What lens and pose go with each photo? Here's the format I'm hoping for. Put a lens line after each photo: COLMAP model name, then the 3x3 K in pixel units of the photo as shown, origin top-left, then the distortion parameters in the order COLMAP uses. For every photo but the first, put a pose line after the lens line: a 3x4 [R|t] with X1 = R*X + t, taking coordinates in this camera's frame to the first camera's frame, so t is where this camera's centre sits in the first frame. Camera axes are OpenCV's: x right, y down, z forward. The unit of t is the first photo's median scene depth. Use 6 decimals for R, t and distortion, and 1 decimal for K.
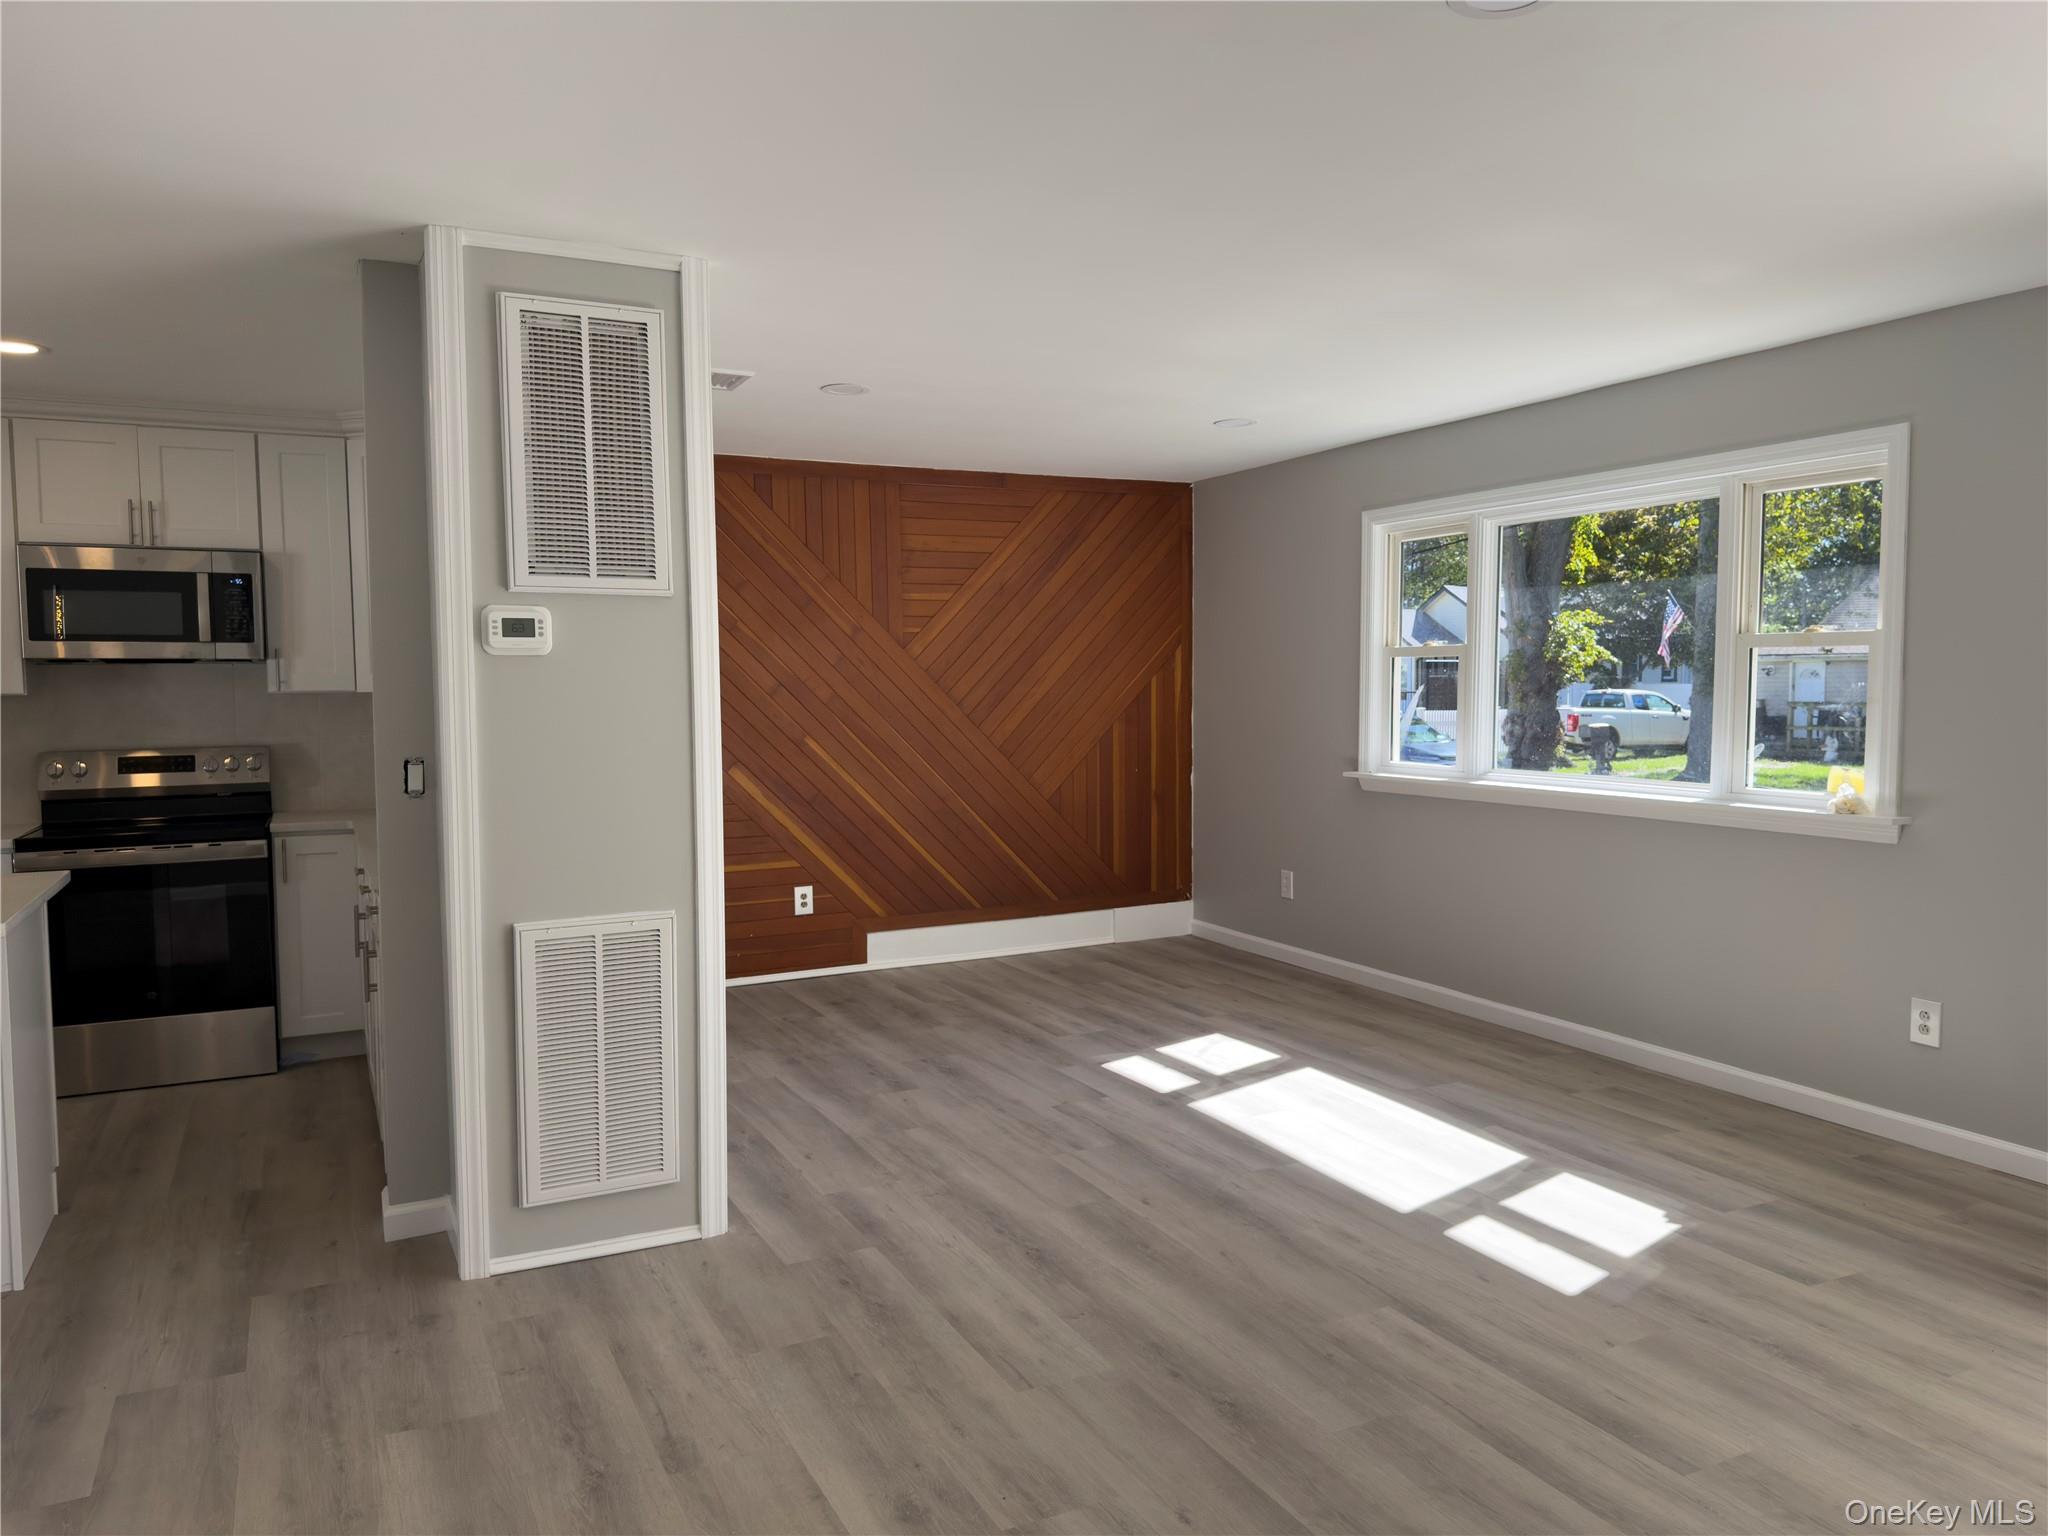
lens RADIAL K [[1429.8, 0, 1009.1], [0, 1429.8, 768.9], [0, 0, 1]] dist [0.033885, -0.033321]
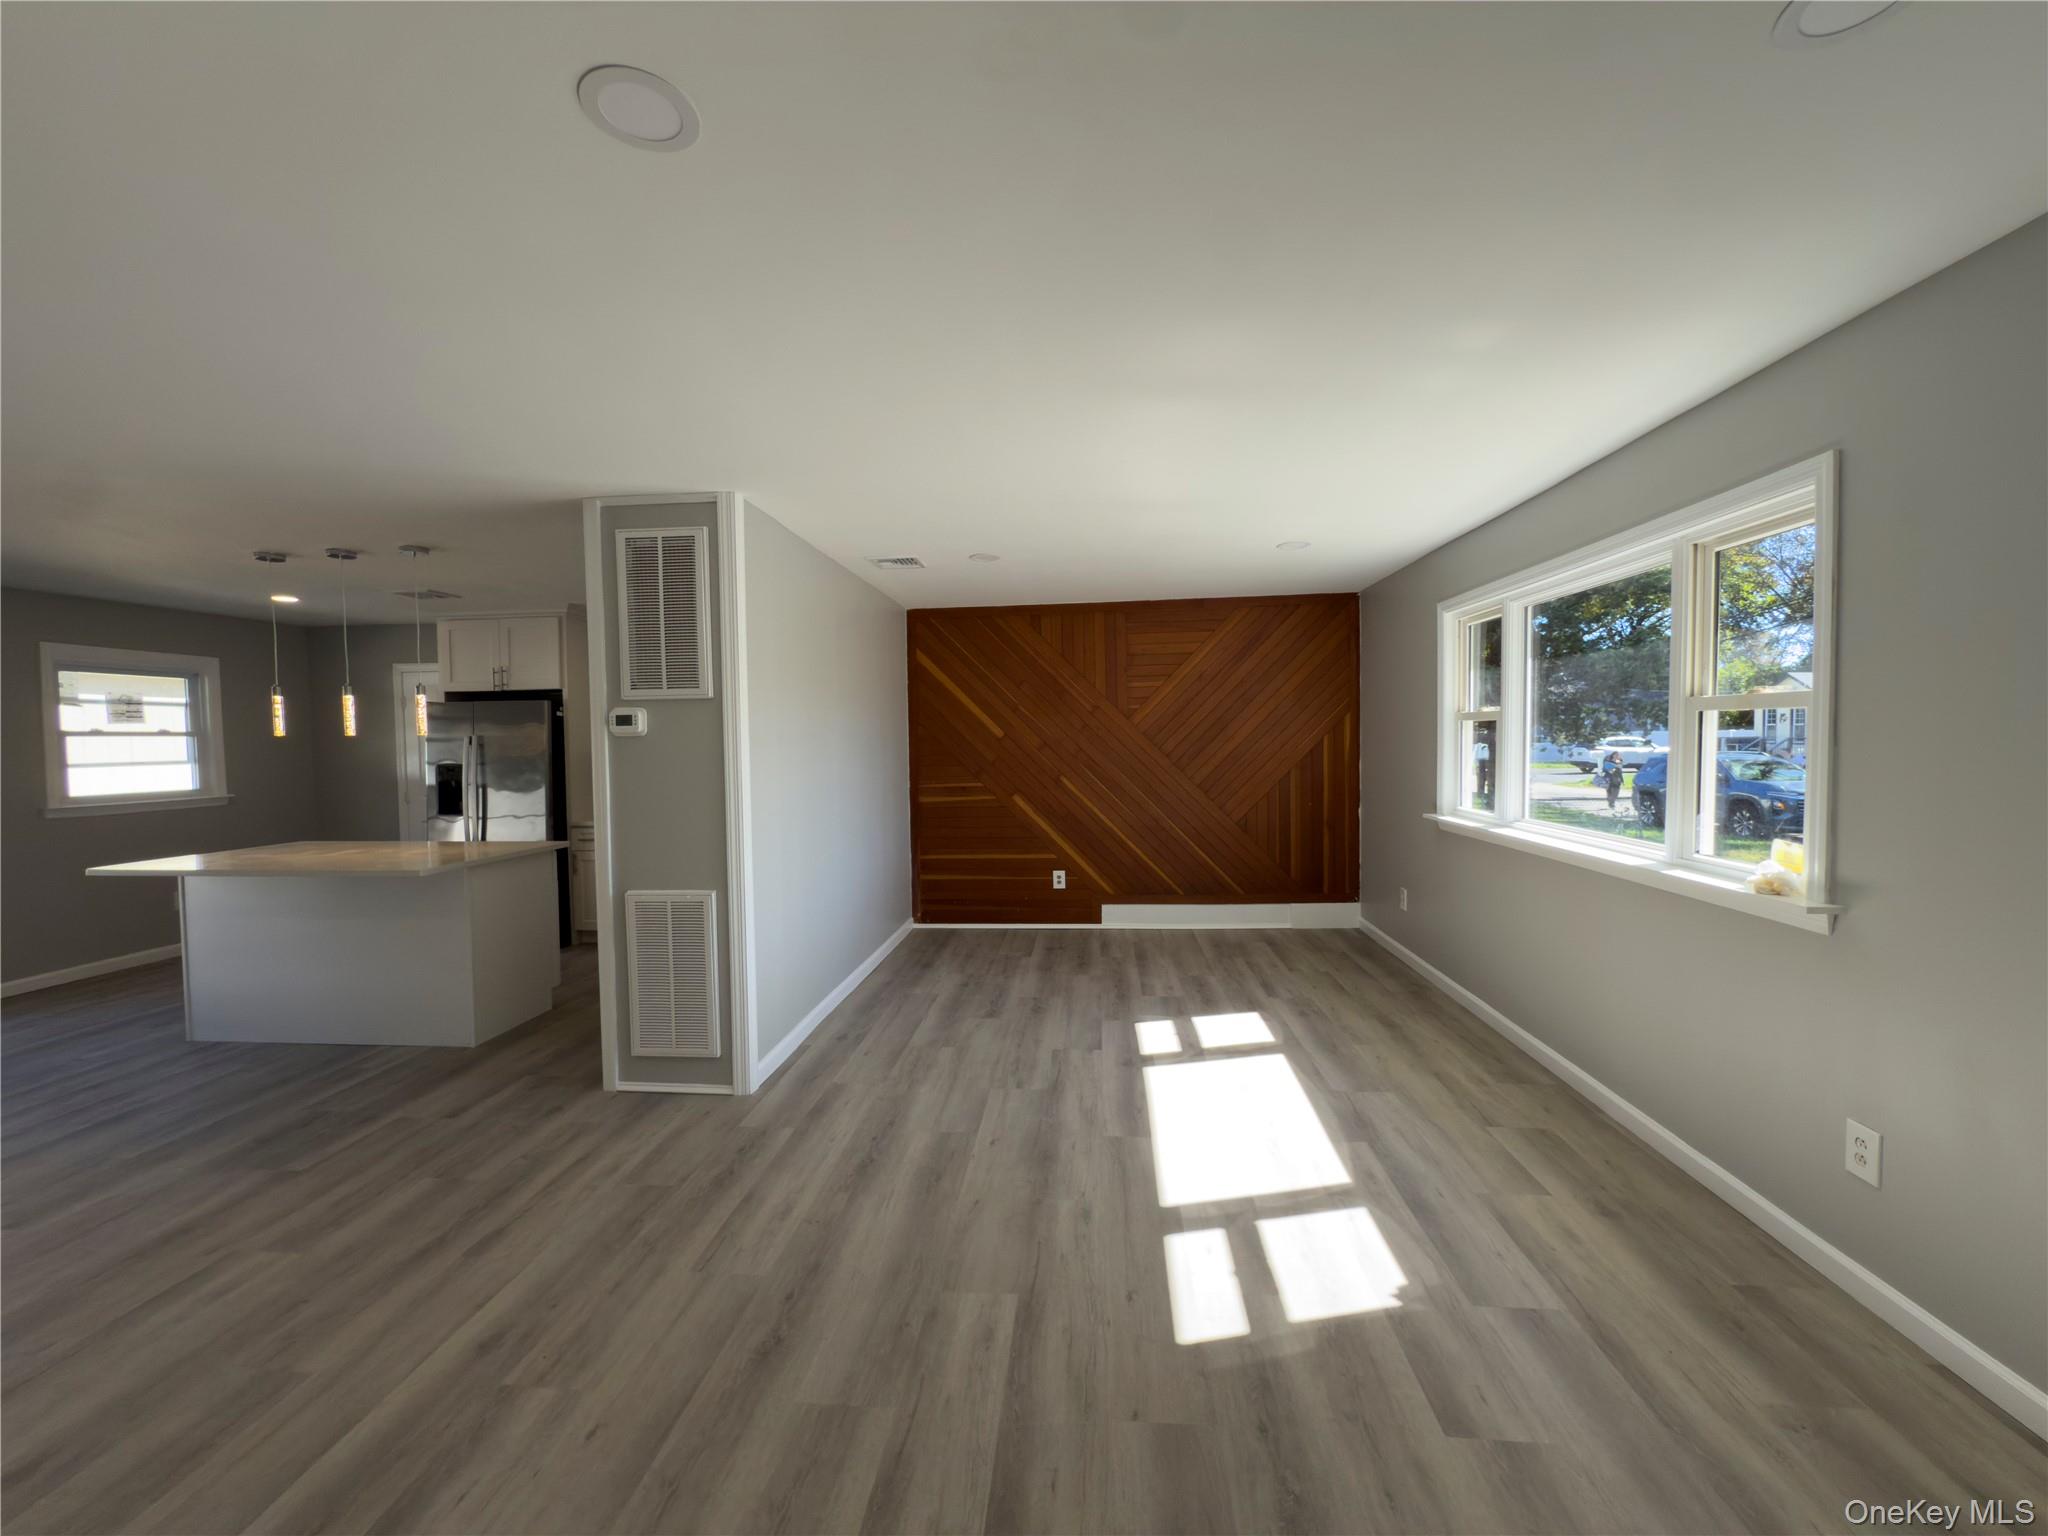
lens RADIAL K [[812.6, 0, 1026.9], [0, 812.6, 763.7], [0, 0, 1]] dist [-0.001199, 0.001206]
pose [[0.852708, 0.010646, -0.522279, 0.462844], [-0.022722, 0.999602, -0.016721, -0.032344], [0.521893, 0.026126, 0.852611, 0.331518]]
